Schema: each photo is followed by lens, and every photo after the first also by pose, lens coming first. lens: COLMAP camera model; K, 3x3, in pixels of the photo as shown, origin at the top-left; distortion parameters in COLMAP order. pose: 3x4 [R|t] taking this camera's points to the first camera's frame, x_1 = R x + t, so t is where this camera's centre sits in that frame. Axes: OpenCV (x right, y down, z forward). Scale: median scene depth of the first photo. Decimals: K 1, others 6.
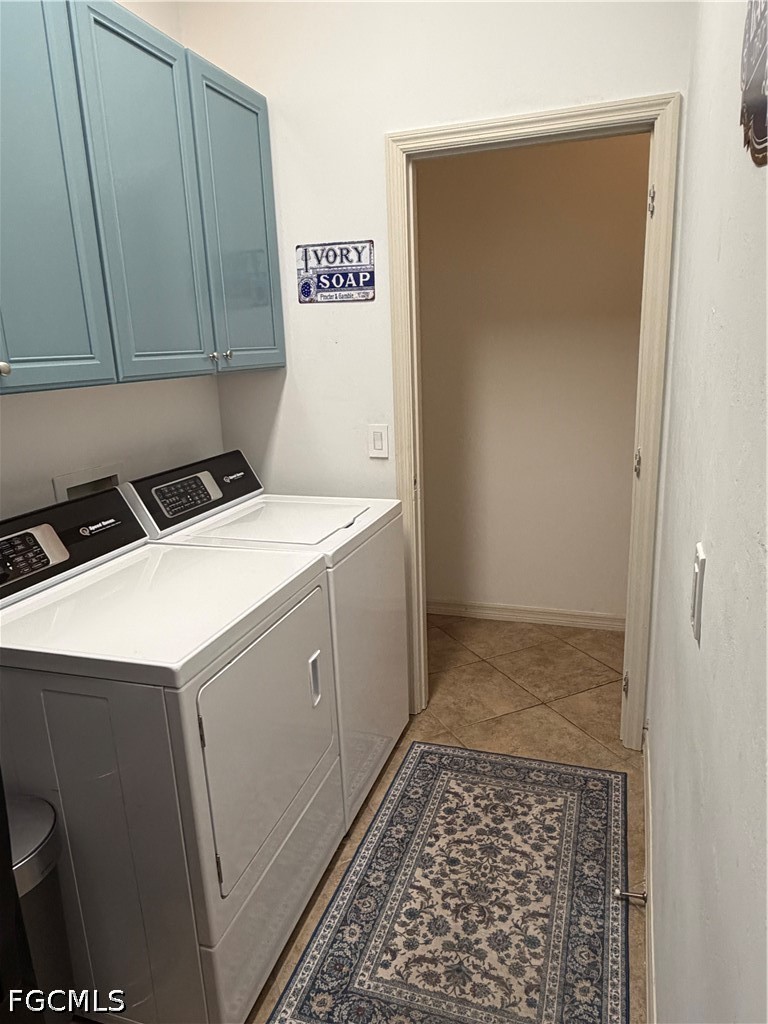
lens RADIAL K [[685.3, 0, 384.0], [0, 685.3, 512.0], [0, 0, 1]] dist [-0.028224, 0.050538]
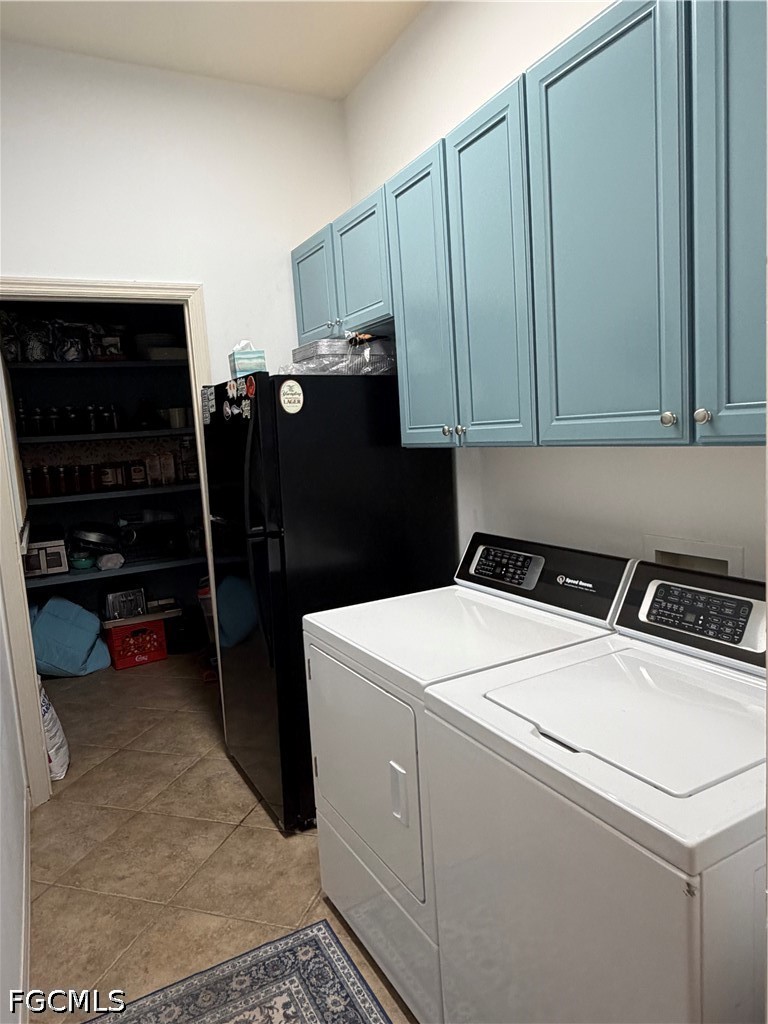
lens RADIAL K [[685.3, 0, 384.0], [0, 685.3, 512.0], [0, 0, 1]] dist [-0.028224, 0.050538]
pose [[-0.673452, 0.158884, -0.721954, 0.527862], [-0.102909, 0.946969, 0.304399, -0.387006], [0.732033, 0.279294, -0.621388, 1.506253]]
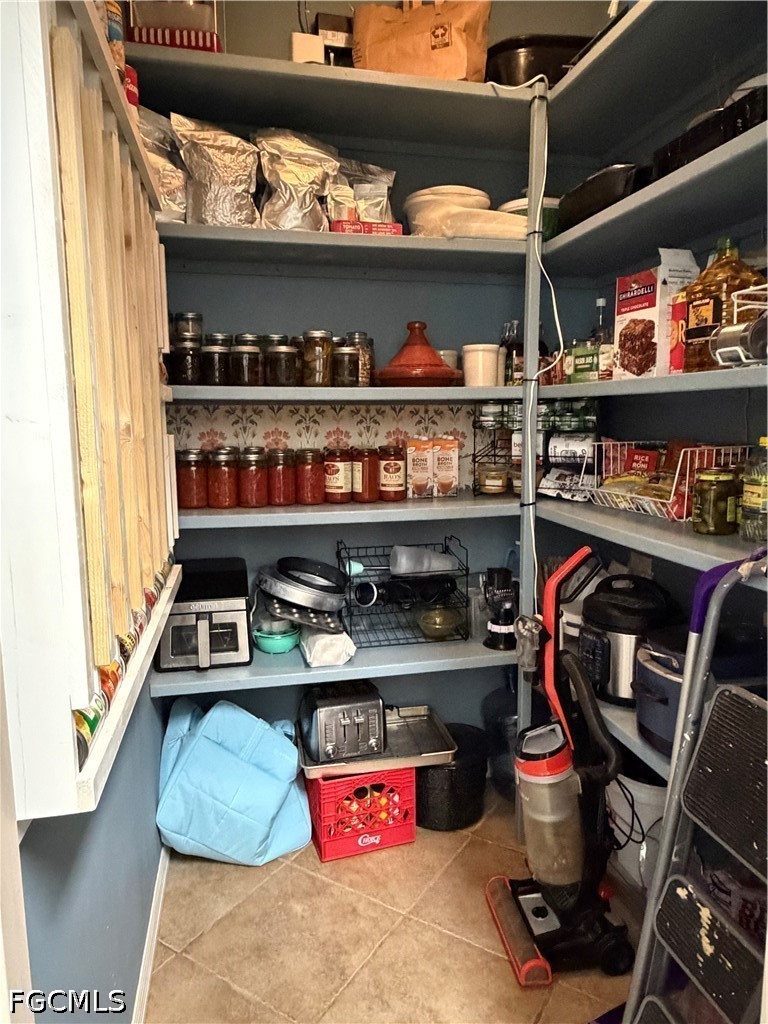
lens RADIAL K [[685.3, 0, 384.0], [0, 685.3, 512.0], [0, 0, 1]] dist [-0.028224, 0.050538]
pose [[-0.848252, 0.107138, -0.518642, 0.324986], [-0.103213, 0.927100, 0.360323, -0.263462], [0.519437, 0.359175, -0.775357, 1.039331]]
